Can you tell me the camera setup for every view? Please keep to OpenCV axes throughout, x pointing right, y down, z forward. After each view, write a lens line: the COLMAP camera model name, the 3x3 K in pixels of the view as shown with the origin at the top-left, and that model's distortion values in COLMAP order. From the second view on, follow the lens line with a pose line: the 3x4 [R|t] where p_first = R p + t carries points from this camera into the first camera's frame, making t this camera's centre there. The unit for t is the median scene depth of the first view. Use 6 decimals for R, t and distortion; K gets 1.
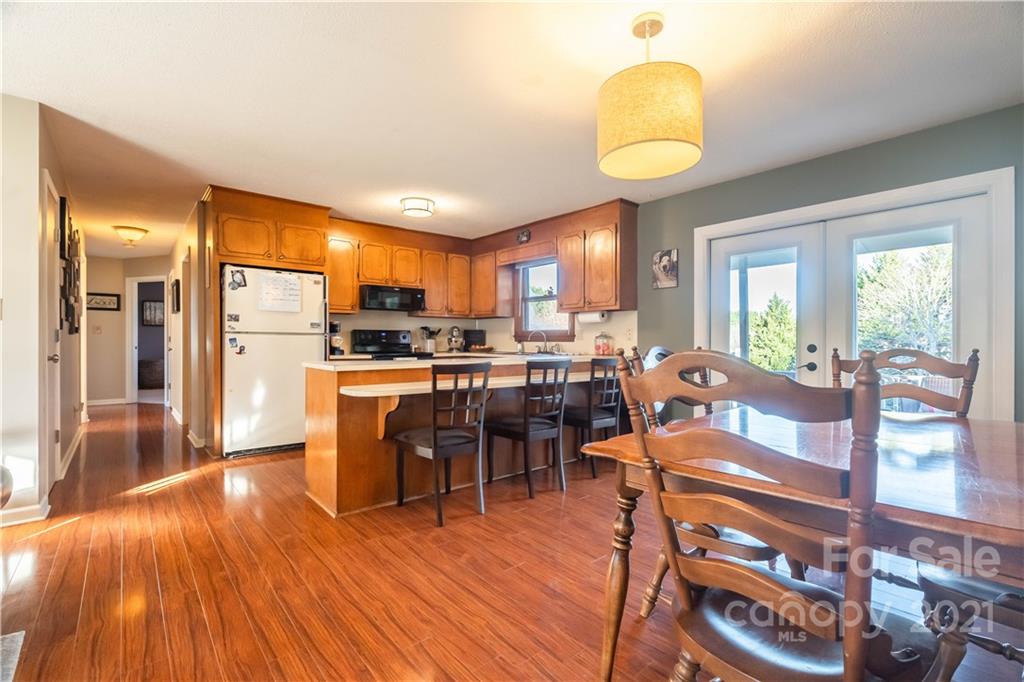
lens RADIAL K [[462.4, 0, 512.0], [0, 462.4, 341.0], [0, 0, 1]] dist [-0.000555, 0.000478]
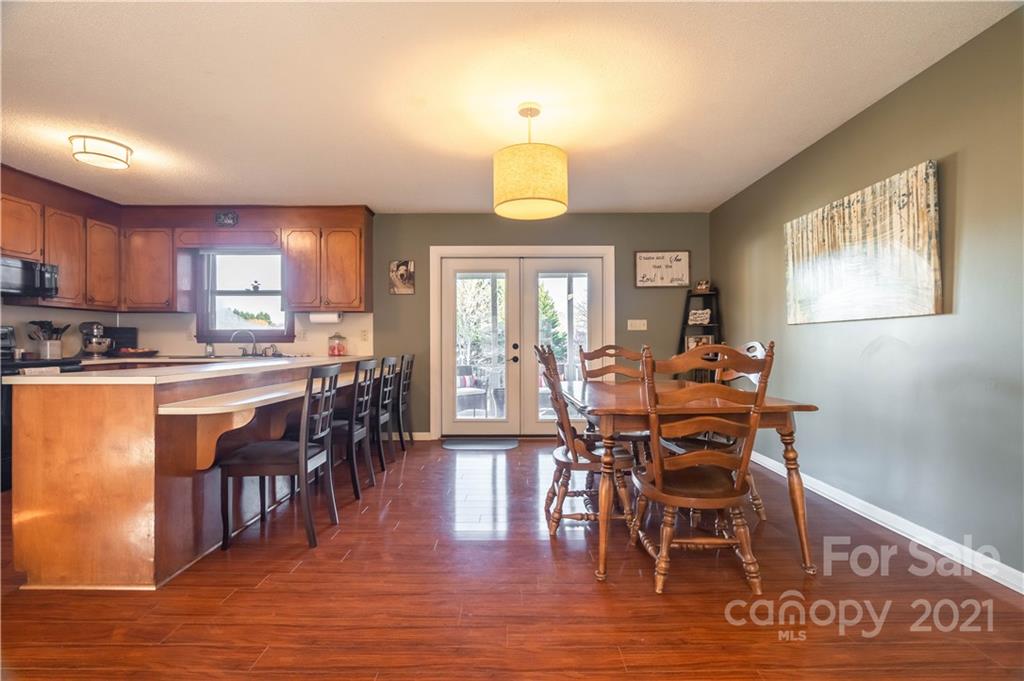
lens RADIAL K [[462.4, 0, 512.0], [0, 462.4, 340.5], [0, 0, 1]] dist [-0.000555, 0.000478]
pose [[0.647057, -0.001523, 0.762440, -0.326259], [0.004117, 0.999990, -0.001497, 0.000608], [-0.762431, 0.004108, 0.647057, 0.065910]]
